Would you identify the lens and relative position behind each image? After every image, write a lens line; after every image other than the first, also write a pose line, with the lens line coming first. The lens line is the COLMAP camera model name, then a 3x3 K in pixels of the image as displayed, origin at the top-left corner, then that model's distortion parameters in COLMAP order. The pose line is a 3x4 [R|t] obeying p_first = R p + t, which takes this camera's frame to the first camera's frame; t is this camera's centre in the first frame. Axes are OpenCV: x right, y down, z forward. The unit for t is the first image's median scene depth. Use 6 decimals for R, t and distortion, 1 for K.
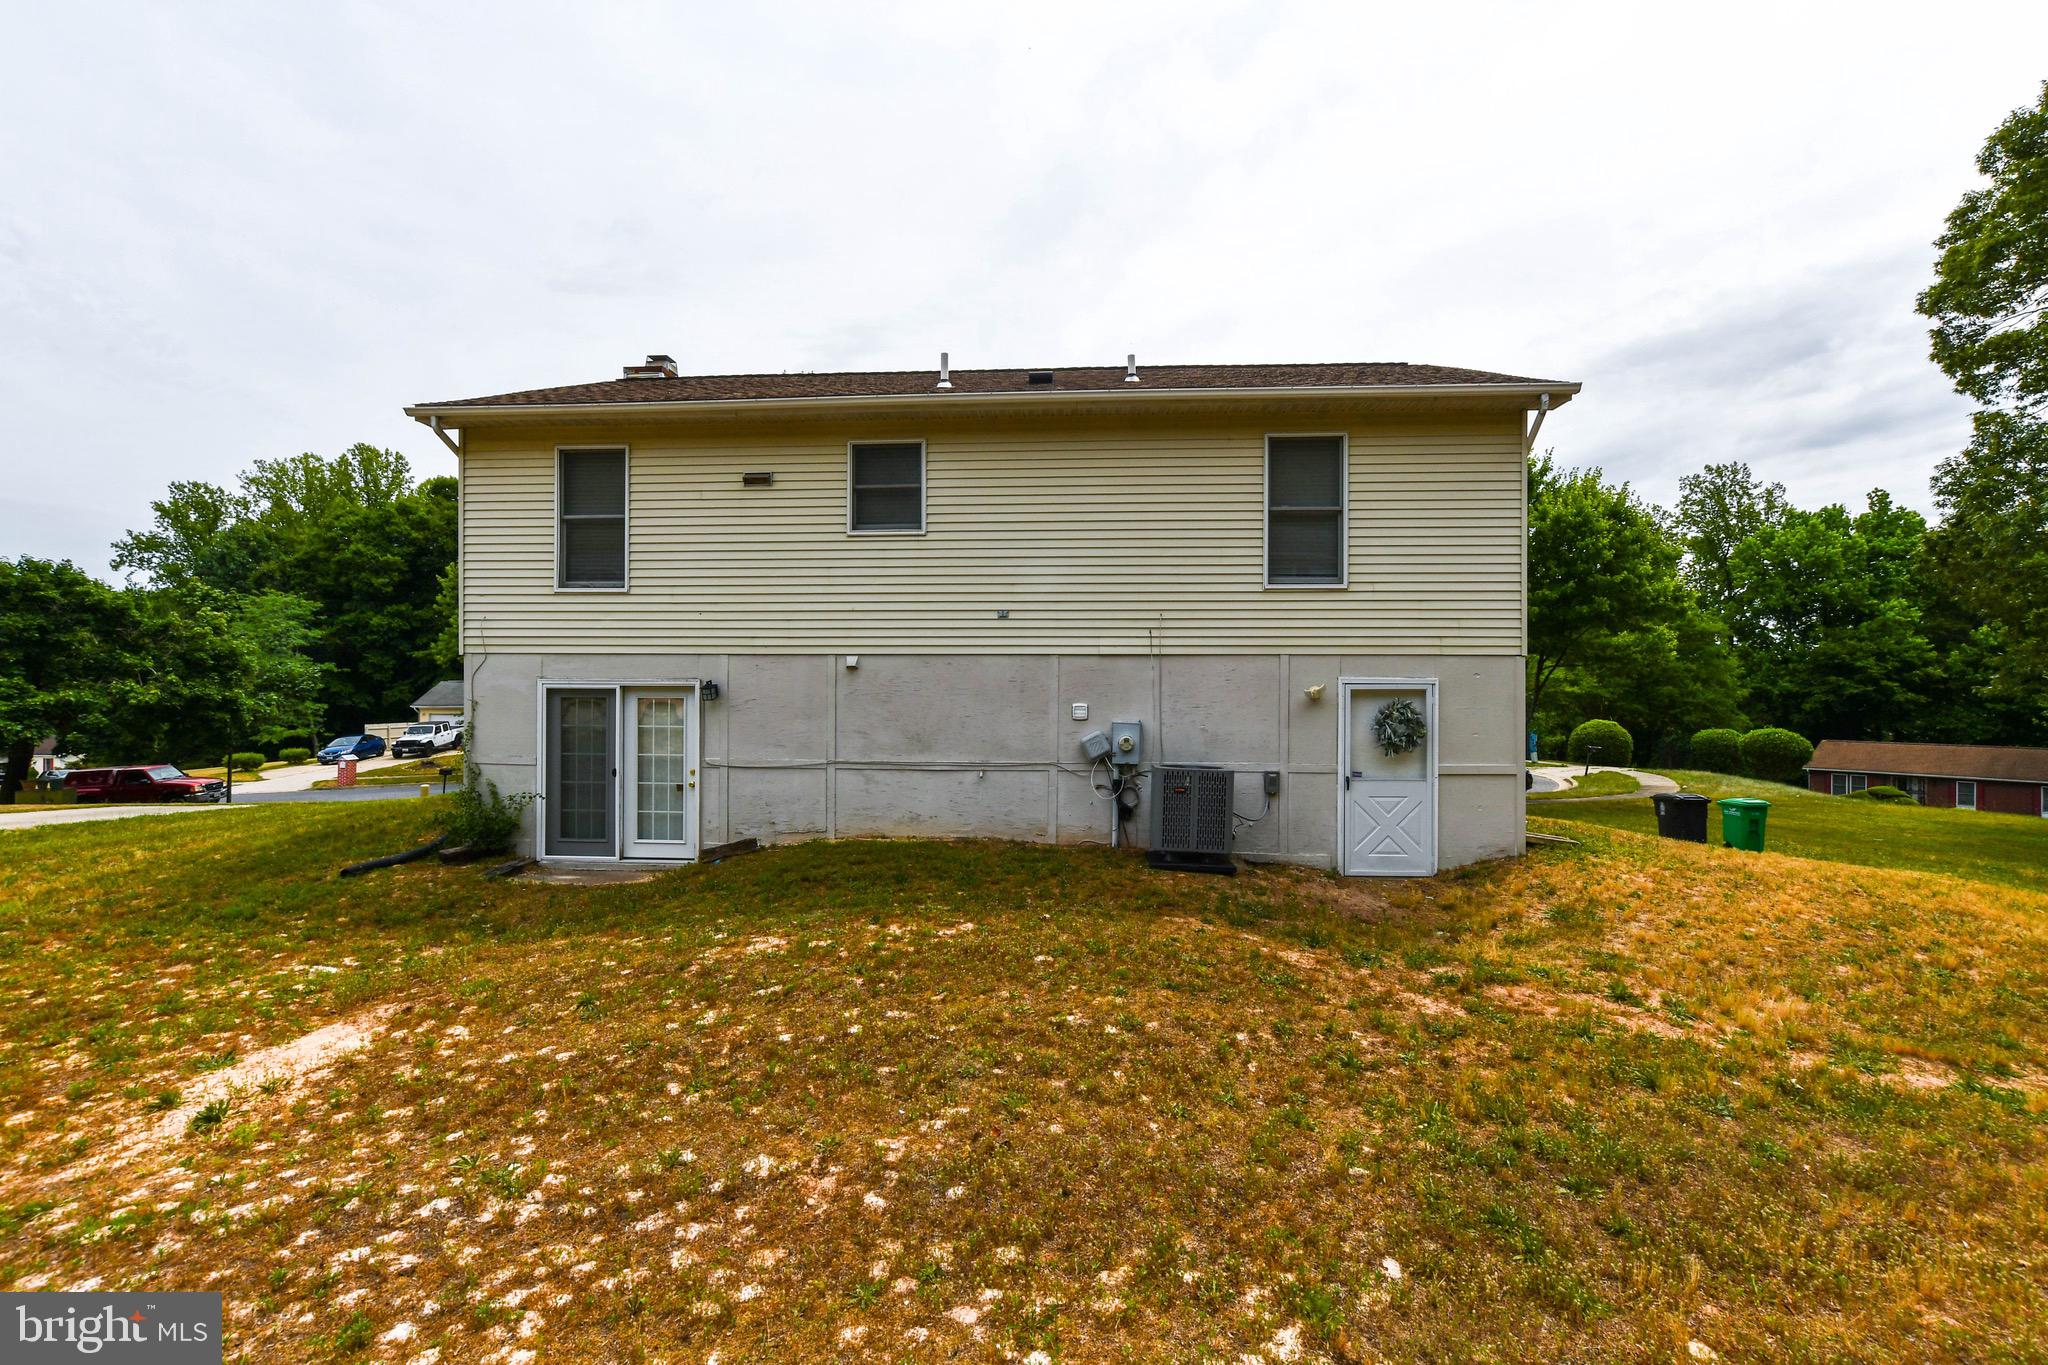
lens RADIAL K [[884.3, 0, 1024.0], [0, 884.3, 682.5], [0, 0, 1]] dist [-0.003801, -0.000380]
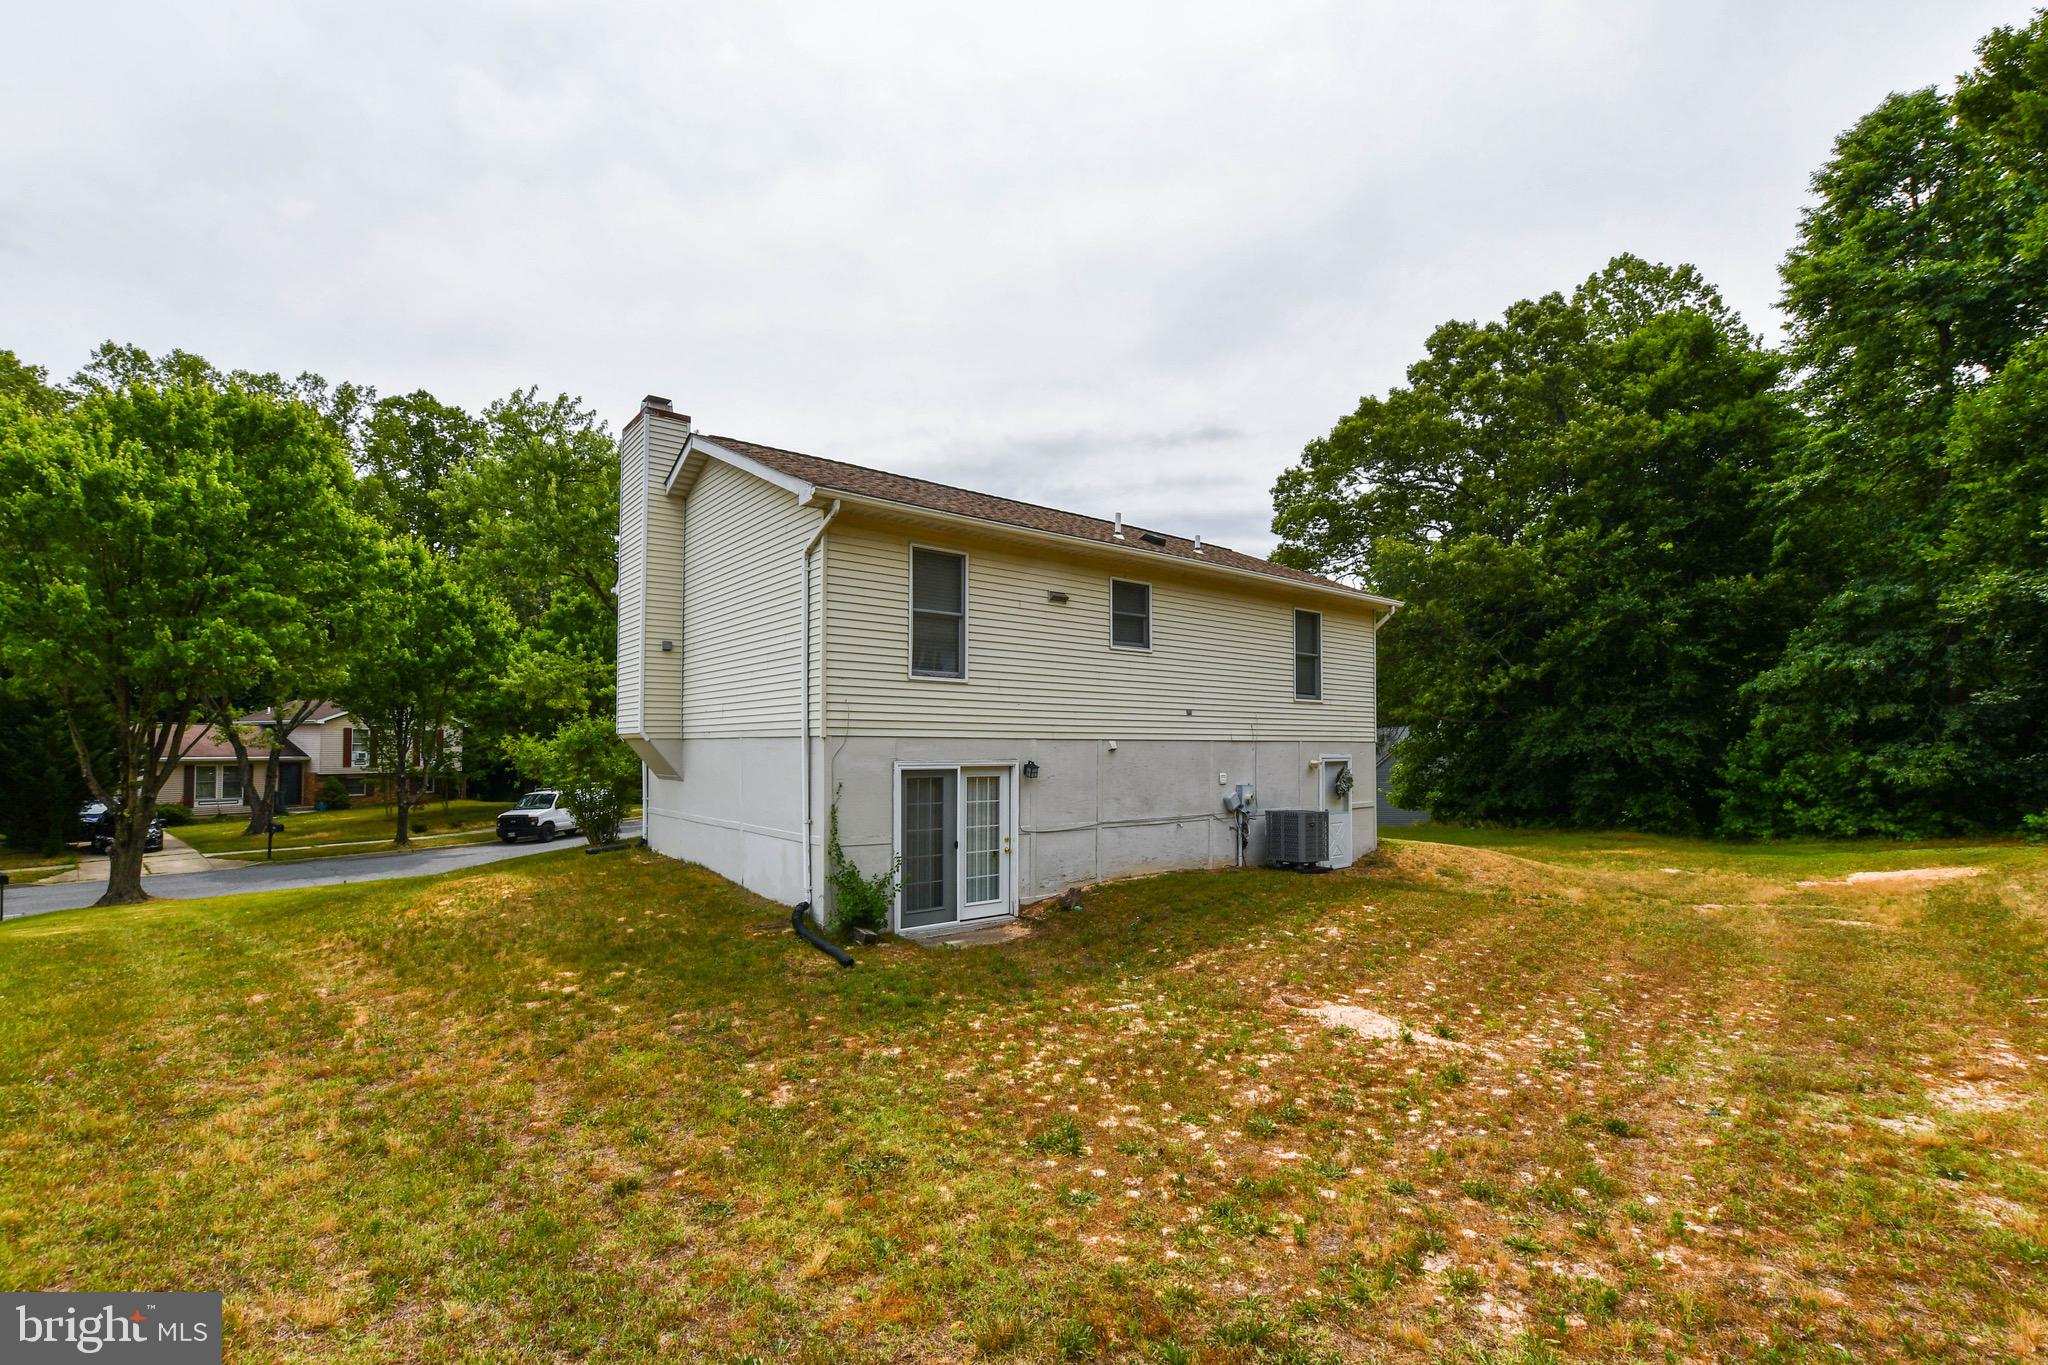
lens RADIAL K [[898.1, 0, 1025.9], [0, 898.1, 714.3], [0, 0, 1]] dist [0.000755, 0.000651]
pose [[0.728737, 0.022187, 0.684434, -1.197179], [-0.007722, 0.999678, -0.024183, -0.035780], [-0.684750, 0.012338, 0.728674, 0.118654]]
